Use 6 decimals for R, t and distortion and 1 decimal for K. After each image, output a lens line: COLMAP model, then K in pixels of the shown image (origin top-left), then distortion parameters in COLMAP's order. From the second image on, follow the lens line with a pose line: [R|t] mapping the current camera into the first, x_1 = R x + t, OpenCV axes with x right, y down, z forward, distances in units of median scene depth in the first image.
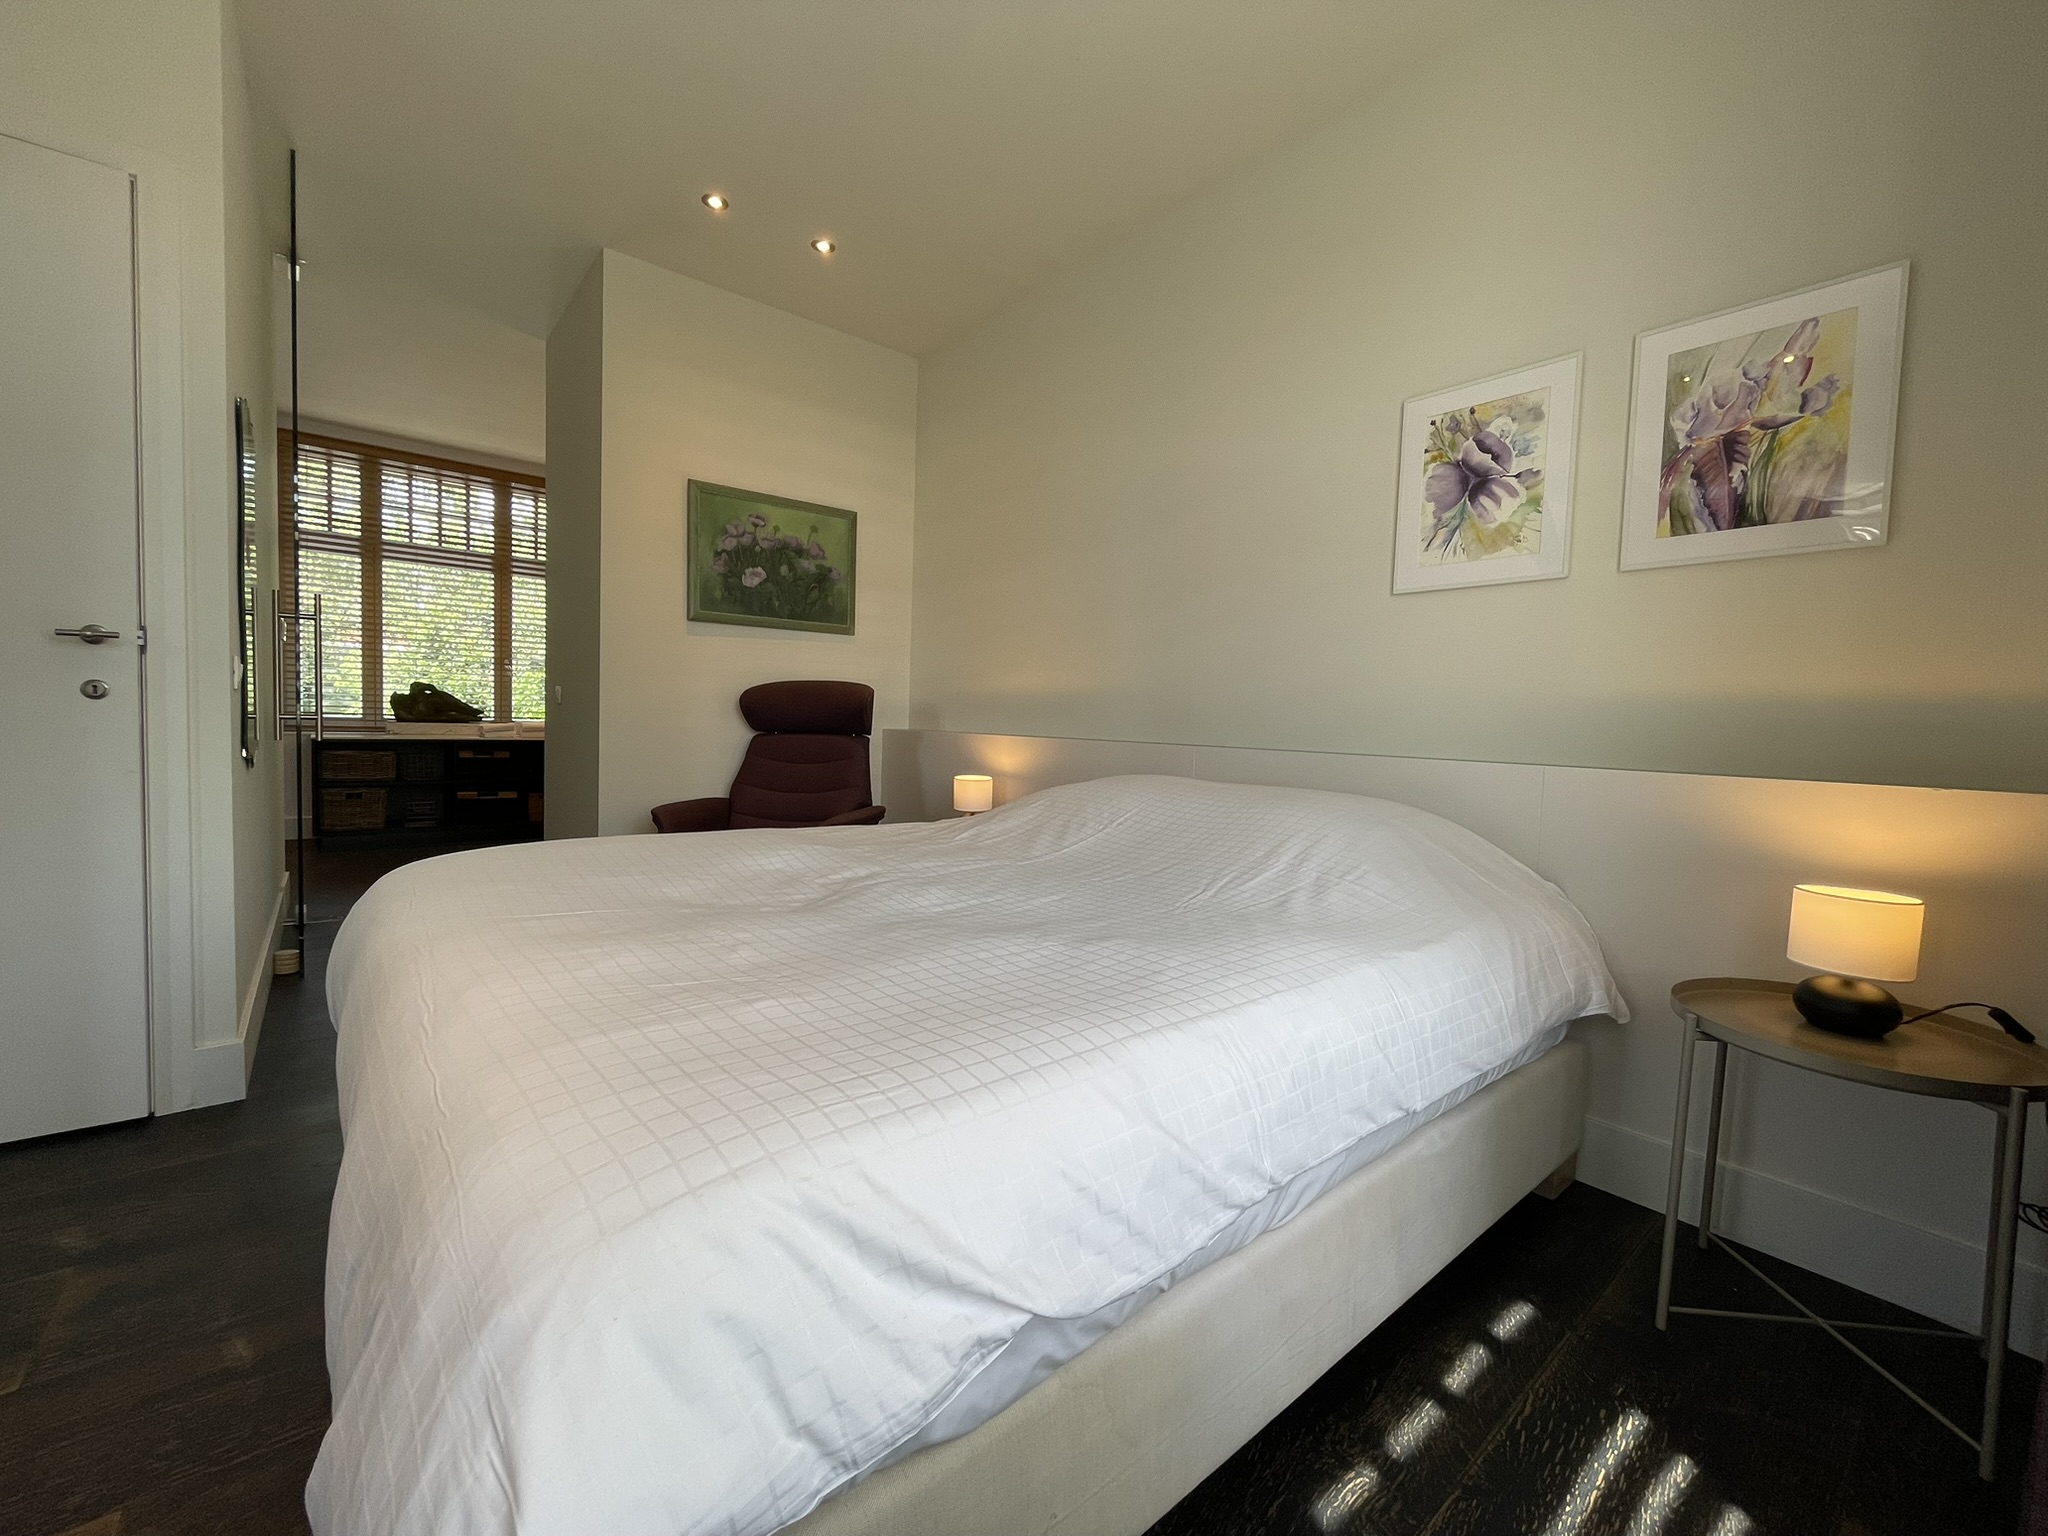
lens RADIAL K [[825.3, 0, 1024.2], [0, 825.3, 767.5], [0, 0, 1]] dist [-0.003309, -0.000169]
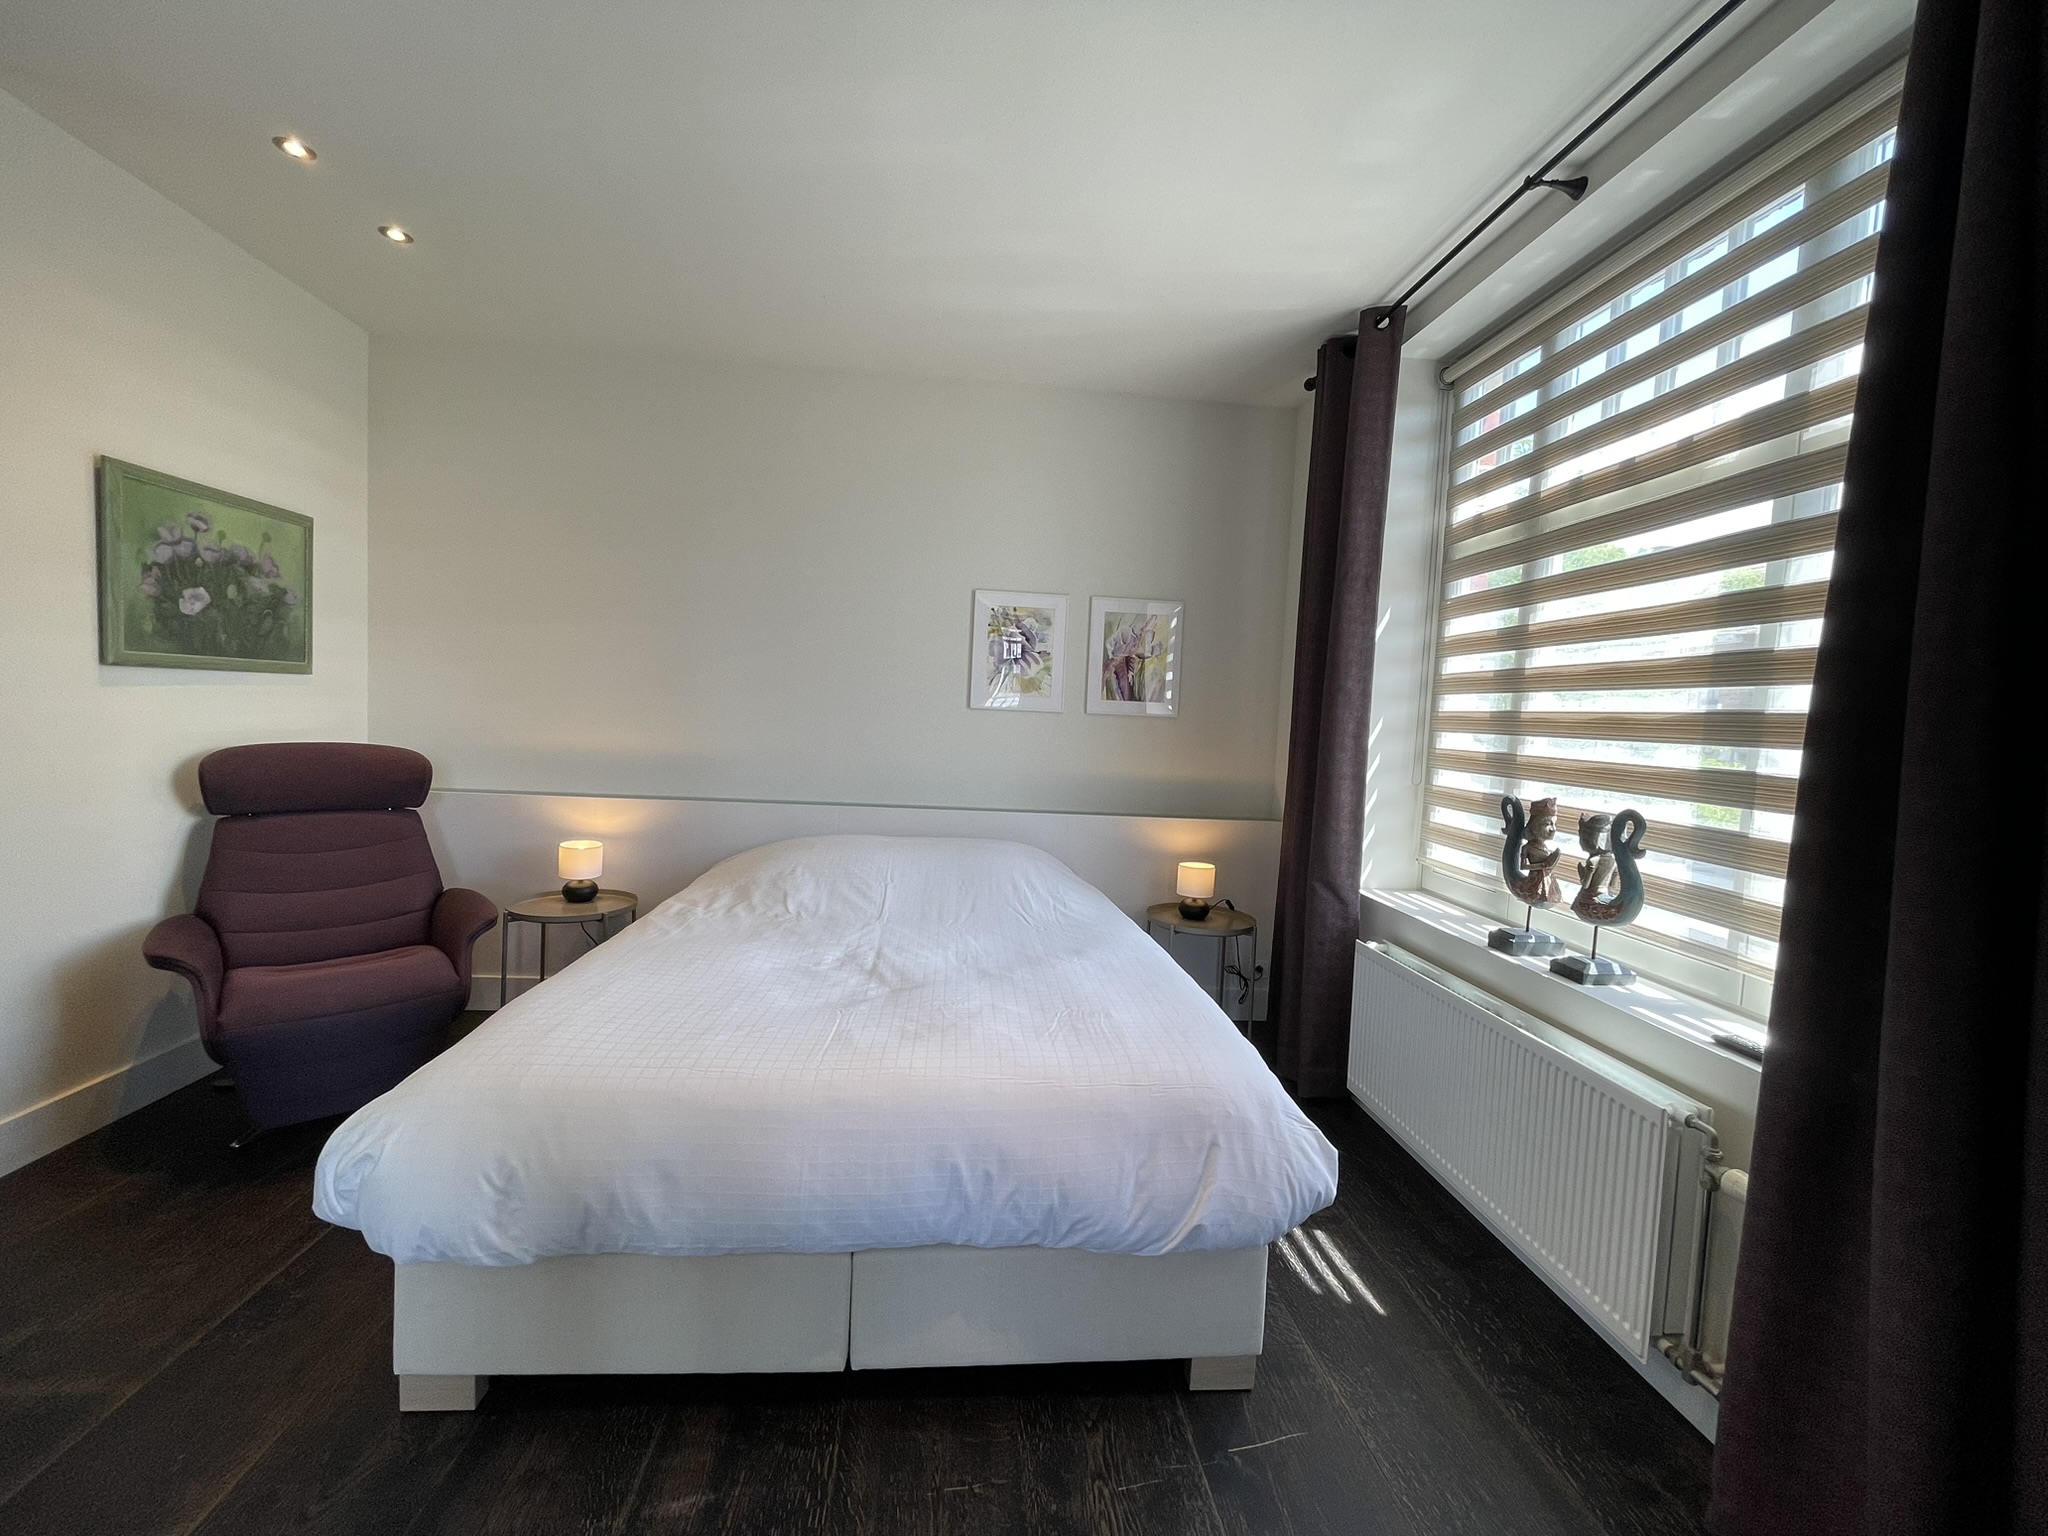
lens RADIAL K [[825.3, 0, 1019.9], [0, 825.3, 769.2], [0, 0, 1]] dist [-0.003309, -0.000169]
pose [[0.561172, -0.059378, 0.825567, -0.539139], [0.017998, 0.998063, 0.059551, -0.118439], [-0.827504, -0.018559, 0.561154, 0.004985]]
